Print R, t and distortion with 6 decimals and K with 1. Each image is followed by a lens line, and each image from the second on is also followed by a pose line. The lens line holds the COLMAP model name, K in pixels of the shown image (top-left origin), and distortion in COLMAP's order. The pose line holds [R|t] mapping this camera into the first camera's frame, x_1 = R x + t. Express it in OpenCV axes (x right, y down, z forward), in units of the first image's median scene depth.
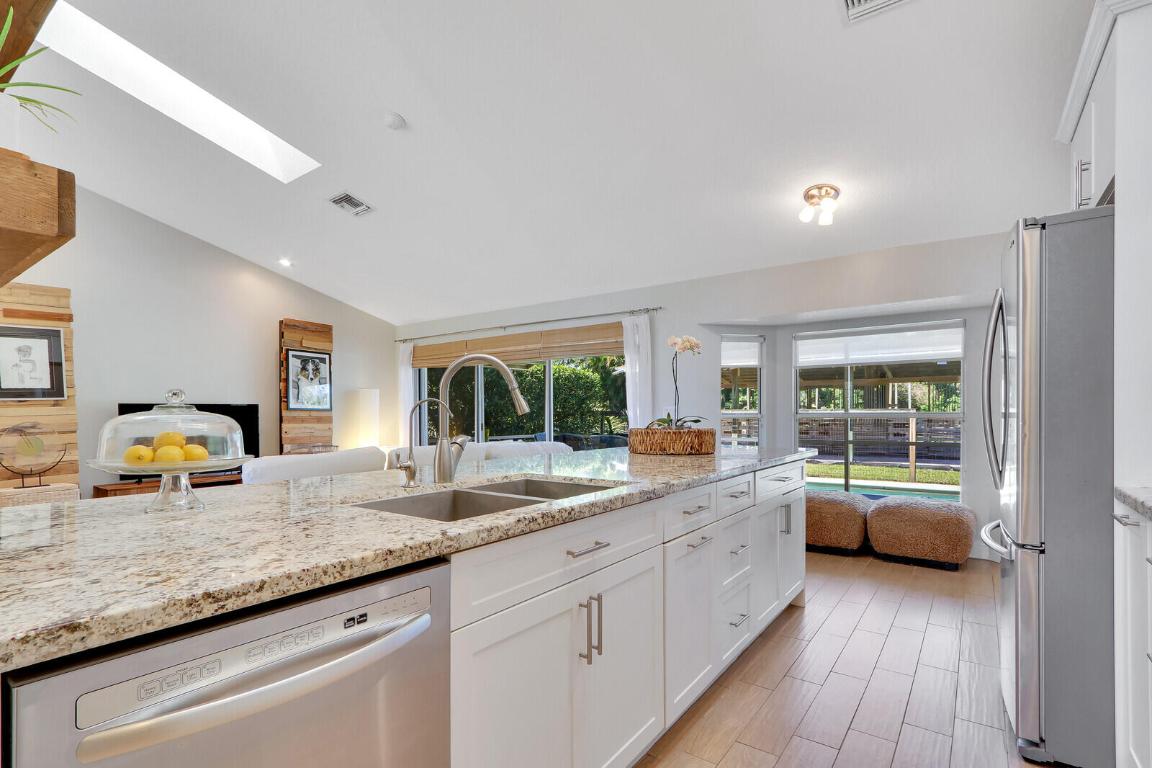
lens RADIAL K [[565.4, 0, 567.8], [0, 565.4, 414.3], [0, 0, 1]] dist [-0.001016, 0.000810]
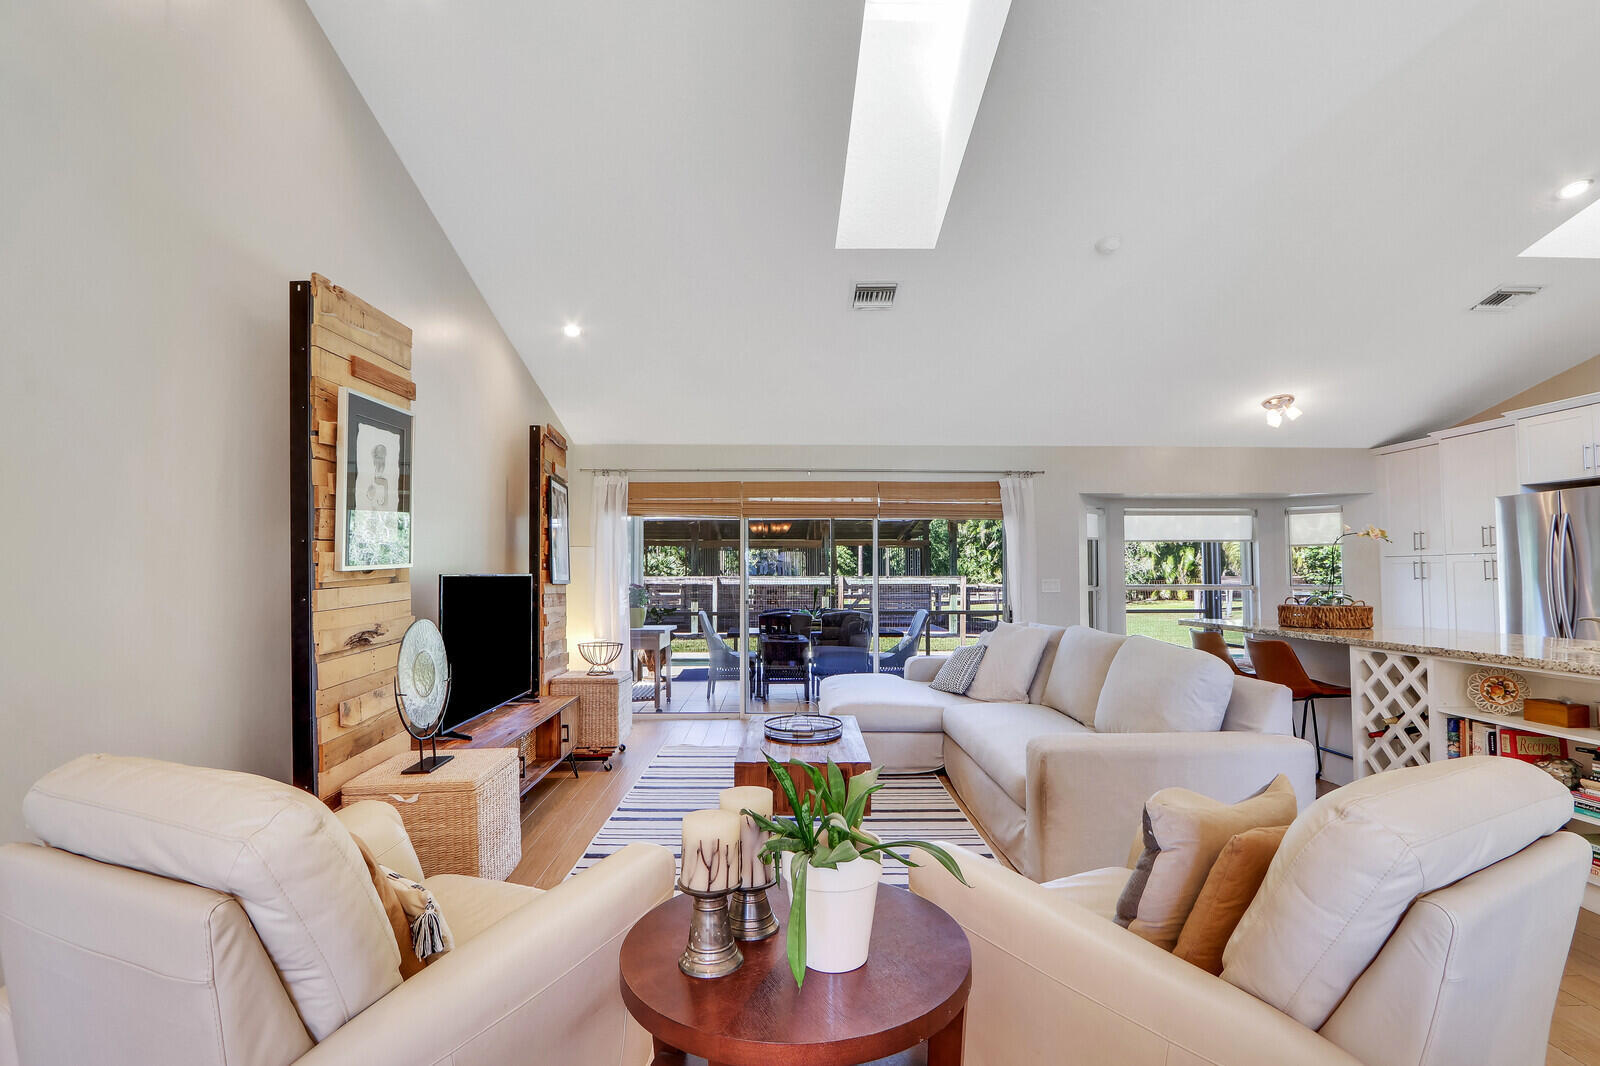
lens RADIAL K [[763.4, 0, 788.4], [0, 763.4, 540.0], [0, 0, 1]] dist [0.000556, -0.014227]
pose [[0.781142, 0.030925, 0.623587, -0.780165], [-0.000803, 0.998822, -0.048528, -0.013725], [-0.624352, 0.037406, 0.780247, 0.244102]]
